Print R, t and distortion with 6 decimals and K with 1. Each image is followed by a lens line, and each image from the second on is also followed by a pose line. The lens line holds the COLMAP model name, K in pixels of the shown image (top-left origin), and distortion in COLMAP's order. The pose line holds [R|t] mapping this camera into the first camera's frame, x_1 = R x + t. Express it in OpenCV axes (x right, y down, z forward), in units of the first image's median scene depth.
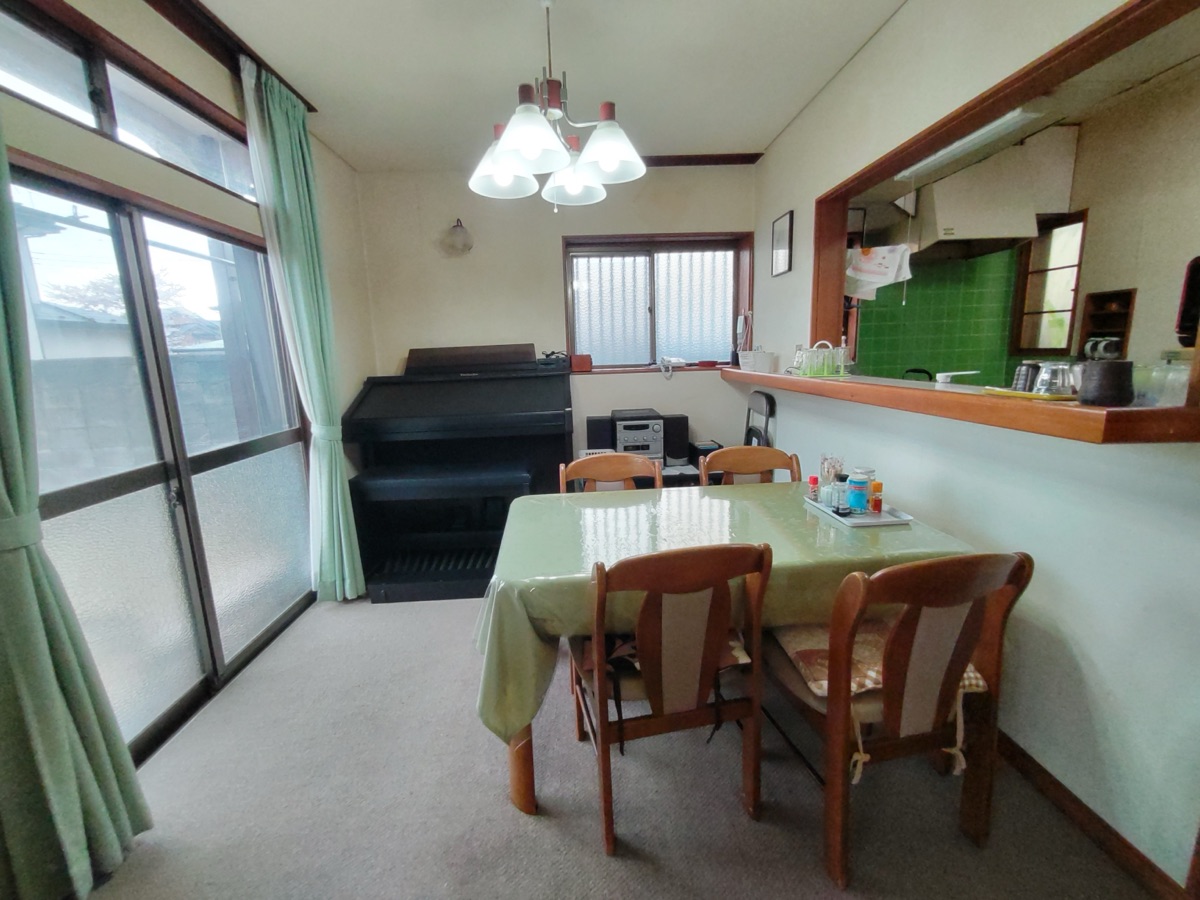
lens RADIAL K [[507.6, 0, 600.0], [0, 507.6, 450.0], [0, 0, 1]] dist [0.001188, 0.000105]
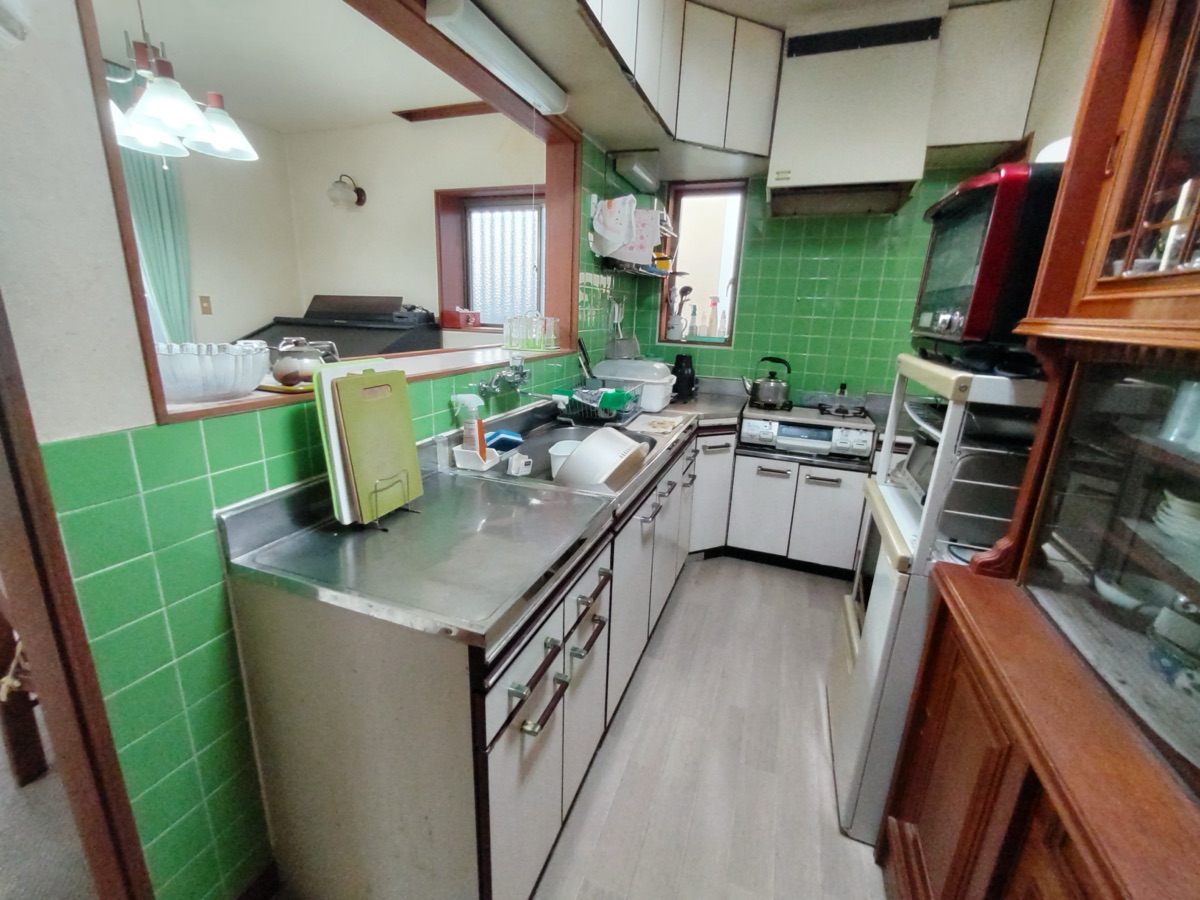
lens RADIAL K [[507.6, 0, 600.0], [0, 507.6, 450.0], [0, 0, 1]] dist [0.001188, 0.000105]
pose [[0.919552, 0.165271, -0.356524, 0.712446], [-0.138030, 0.985292, 0.100736, -0.062847], [0.367929, -0.043421, 0.928839, 0.170103]]
